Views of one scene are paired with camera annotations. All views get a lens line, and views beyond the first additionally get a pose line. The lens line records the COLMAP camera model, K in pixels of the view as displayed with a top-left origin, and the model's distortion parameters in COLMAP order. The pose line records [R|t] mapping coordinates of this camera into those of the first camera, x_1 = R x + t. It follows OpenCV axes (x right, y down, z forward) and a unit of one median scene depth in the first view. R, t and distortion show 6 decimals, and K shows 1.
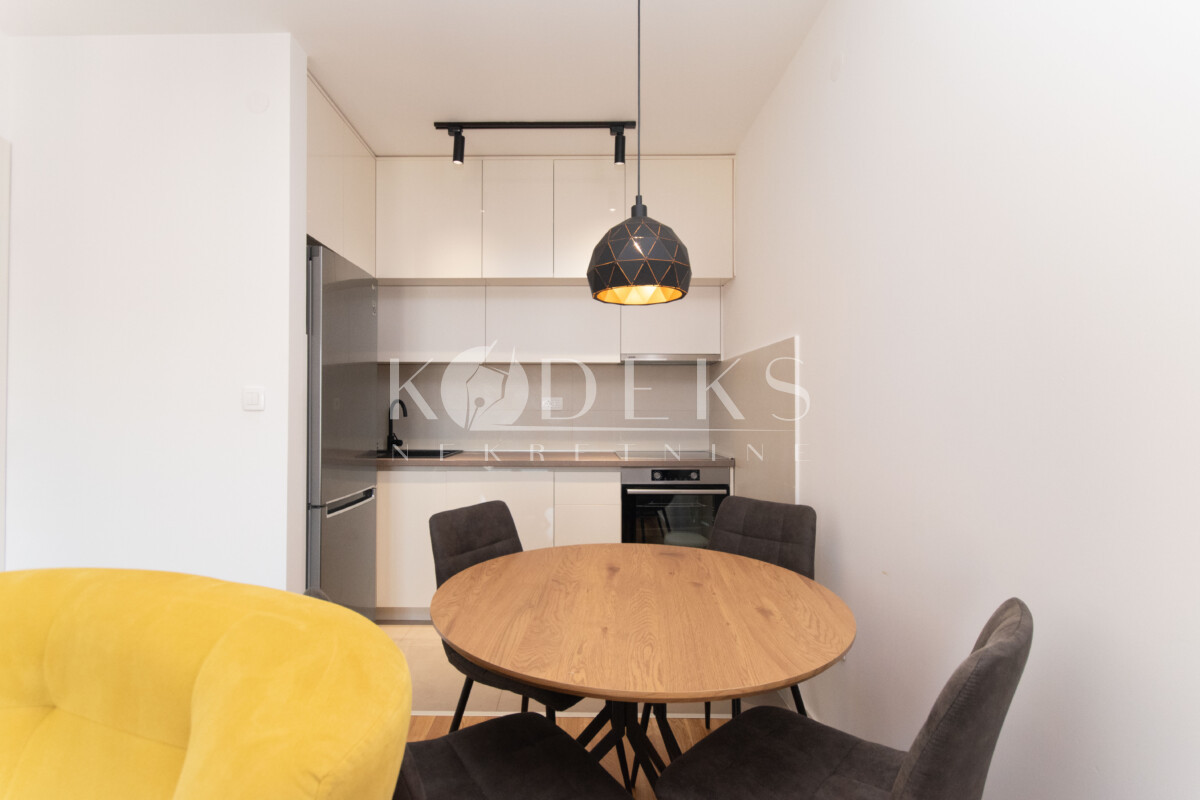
lens RADIAL K [[551.2, 0, 596.3], [0, 551.2, 412.8], [0, 0, 1]] dist [0.017943, -0.000083]
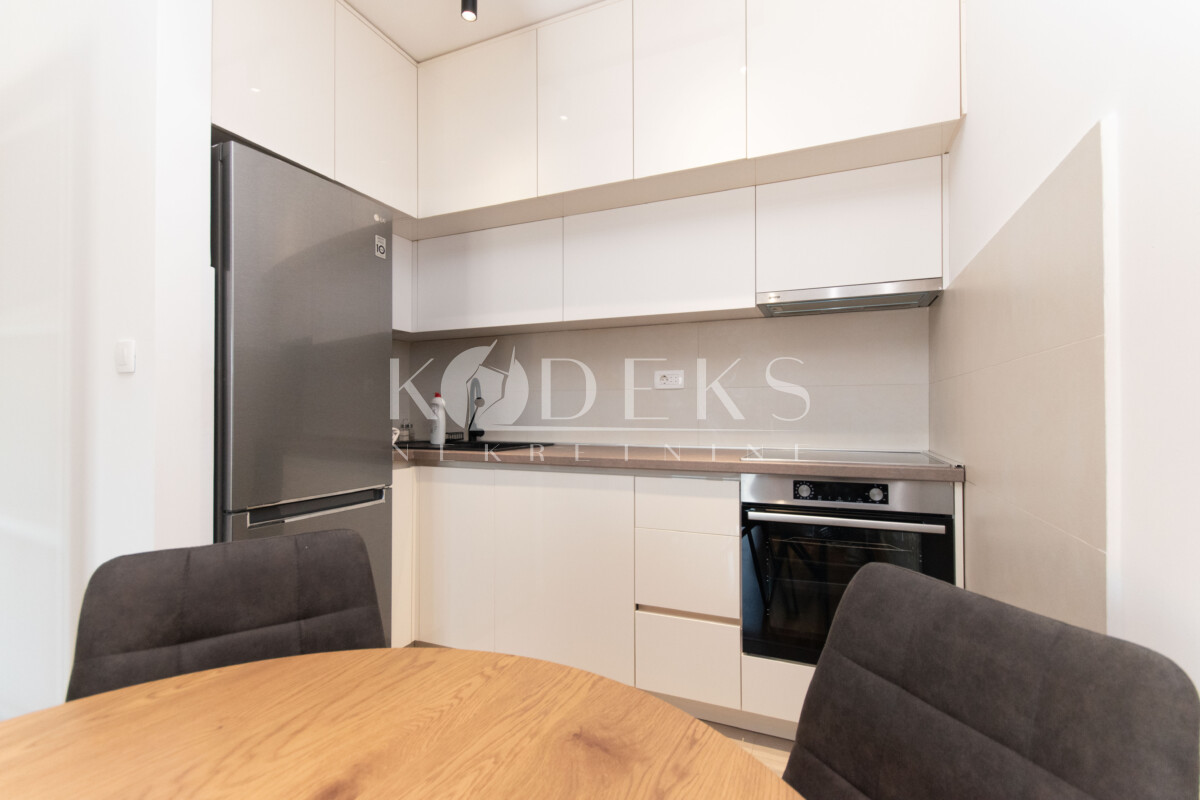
lens RADIAL K [[551.2, 0, 596.3], [0, 551.2, 412.8], [0, 0, 1]] dist [0.017943, -0.000083]
pose [[0.913627, -0.004128, -0.406532, 0.147529], [0.003282, 0.999991, -0.002776, 0.033238], [0.406539, 0.001202, 0.913632, 0.385258]]
